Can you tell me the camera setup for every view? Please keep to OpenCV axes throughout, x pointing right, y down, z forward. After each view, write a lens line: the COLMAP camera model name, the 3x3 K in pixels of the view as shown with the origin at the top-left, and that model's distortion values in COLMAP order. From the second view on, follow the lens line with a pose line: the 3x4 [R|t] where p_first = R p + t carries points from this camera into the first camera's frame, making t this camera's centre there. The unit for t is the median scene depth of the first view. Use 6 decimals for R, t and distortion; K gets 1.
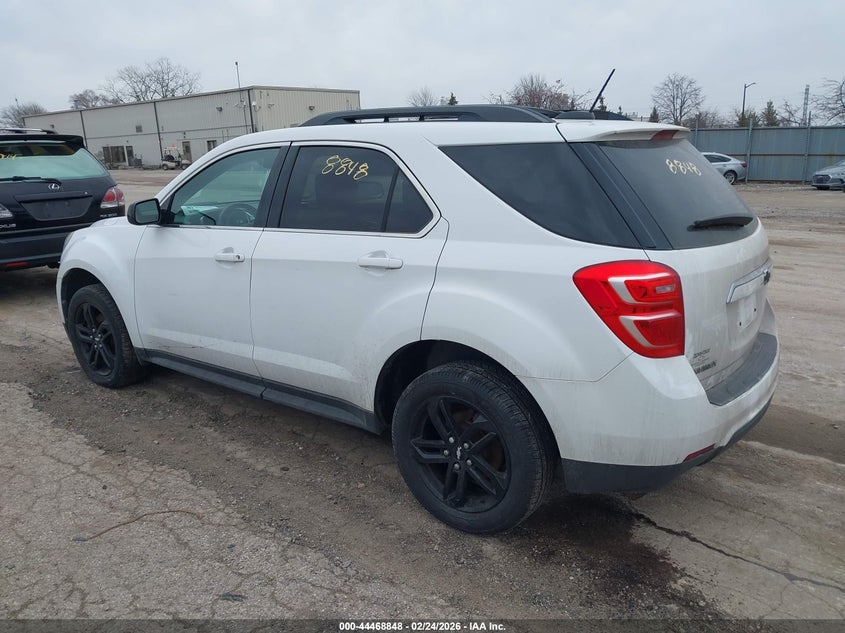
lens RADIAL K [[714.8, 0, 419.4], [0, 714.8, 316.0], [0, 0, 1]] dist [0.005405, -0.007351]
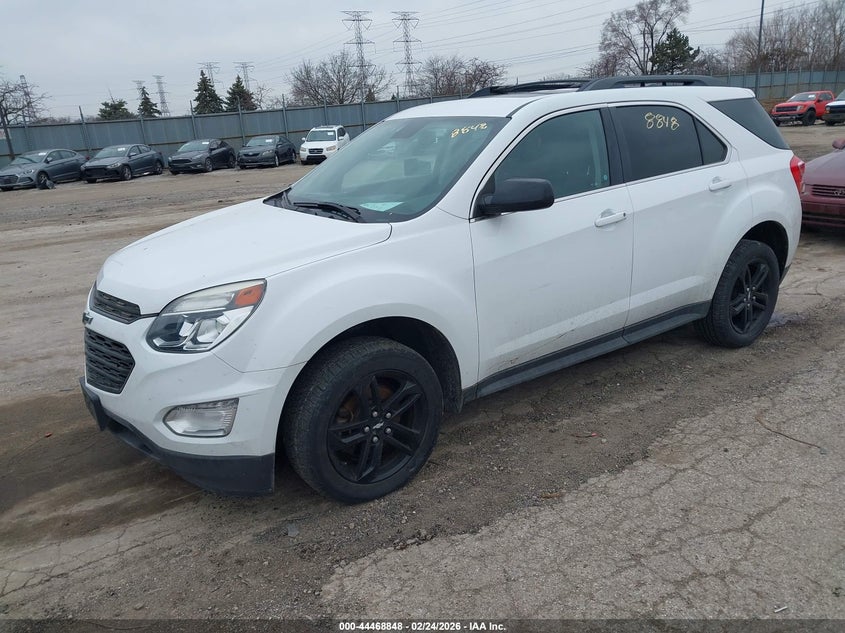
lens RADIAL K [[714.8, 0, 419.4], [0, 714.8, 316.0], [0, 0, 1]] dist [0.005405, -0.007351]
pose [[0.251542, -0.268483, 0.929862, -1.328565], [0.280830, 0.939667, 0.195345, -0.230338], [-0.926208, 0.211996, 0.311764, 0.983493]]
